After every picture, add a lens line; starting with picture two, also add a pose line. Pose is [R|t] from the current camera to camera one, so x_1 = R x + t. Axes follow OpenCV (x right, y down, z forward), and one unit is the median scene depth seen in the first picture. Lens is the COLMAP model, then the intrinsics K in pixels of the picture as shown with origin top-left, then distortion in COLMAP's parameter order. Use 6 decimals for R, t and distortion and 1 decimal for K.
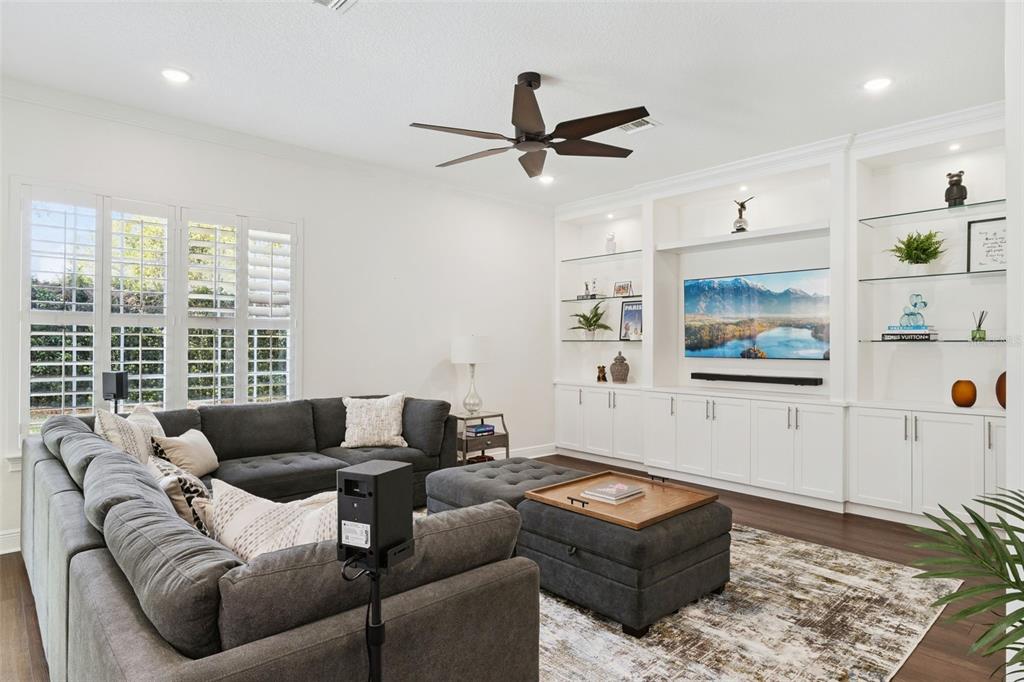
lens RADIAL K [[577.4, 0, 512.0], [0, 577.4, 341.0], [0, 0, 1]] dist [-0.003540, -0.000558]
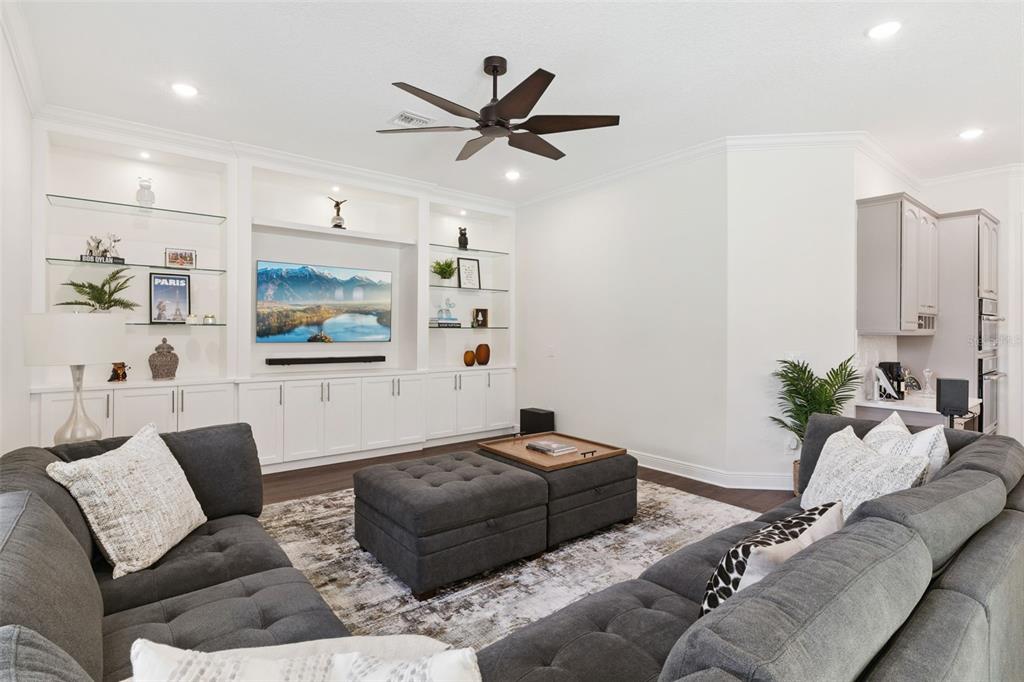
lens RADIAL K [[503.8, 0, 512.0], [0, 503.8, 341.0], [0, 0, 1]] dist [0.005141, 0.000431]
pose [[0.067228, -0.021044, 0.997516, -0.549307], [-0.010888, 0.999703, 0.021824, 0.002620], [-0.997678, -0.012328, 0.066979, 0.595521]]
